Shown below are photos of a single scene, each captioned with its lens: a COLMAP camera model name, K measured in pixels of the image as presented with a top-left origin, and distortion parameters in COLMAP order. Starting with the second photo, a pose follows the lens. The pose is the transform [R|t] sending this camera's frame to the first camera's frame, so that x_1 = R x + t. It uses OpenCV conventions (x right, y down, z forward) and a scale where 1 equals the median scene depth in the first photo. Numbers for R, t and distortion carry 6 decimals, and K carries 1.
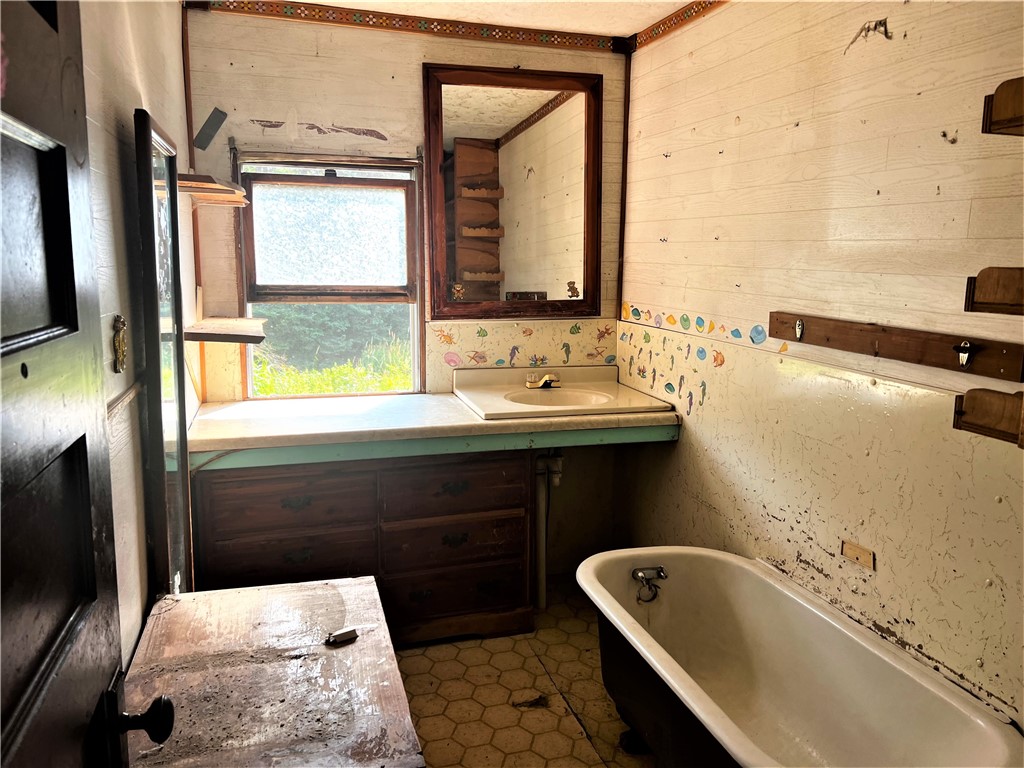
lens RADIAL K [[767.5, 0, 519.2], [0, 767.5, 383.7], [0, 0, 1]] dist [0.062198, -0.072995]
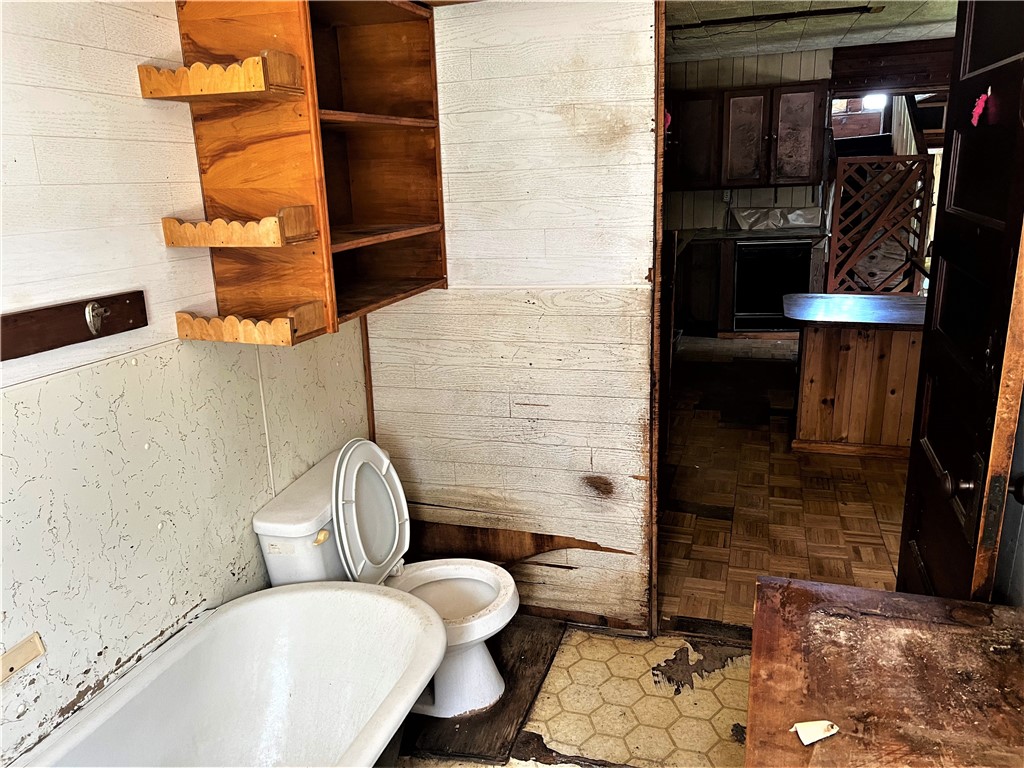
lens RADIAL K [[769.8, 0, 509.8], [0, 769.8, 387.5], [0, 0, 1]] dist [0.062274, -0.070884]
pose [[-0.816890, -0.135959, 0.560541, -0.215840], [0.120386, 0.910230, 0.396217, -0.174372], [-0.564091, 0.391147, -0.727190, 0.937709]]
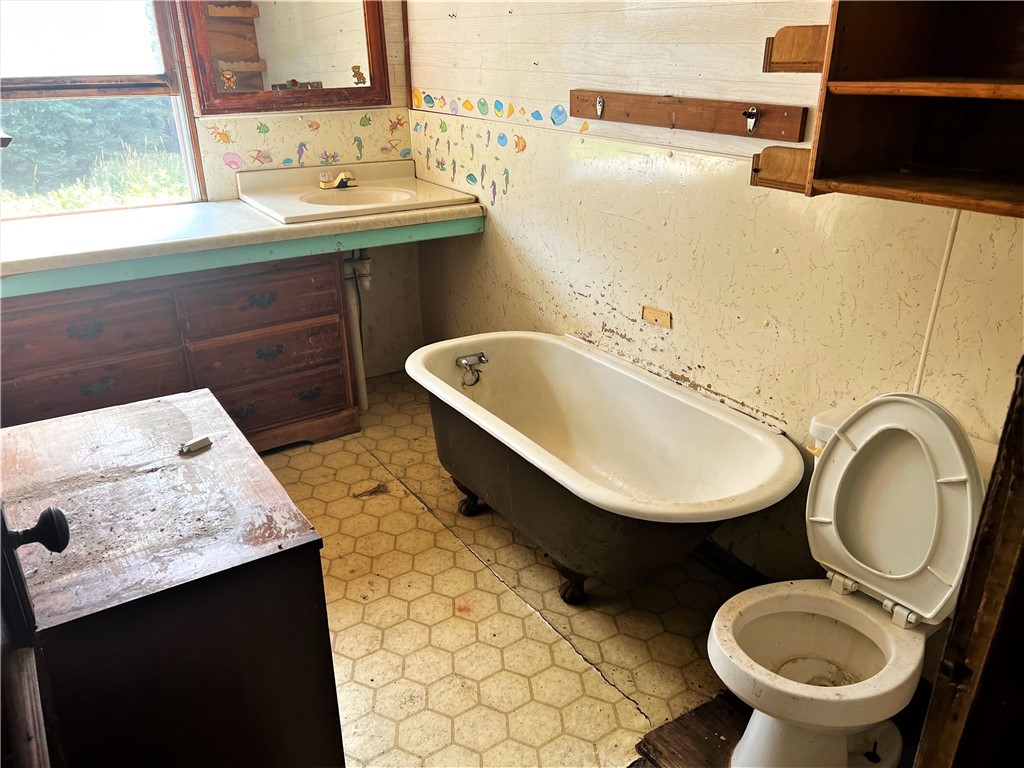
lens RADIAL K [[769.8, 0, 509.8], [0, 769.8, 387.5], [0, 0, 1]] dist [0.062274, -0.070884]
pose [[0.959357, -0.128169, 0.251411, -0.050428], [0.062392, 0.965197, 0.253974, 0.017924], [-0.275212, -0.227966, 0.933965, -0.007621]]
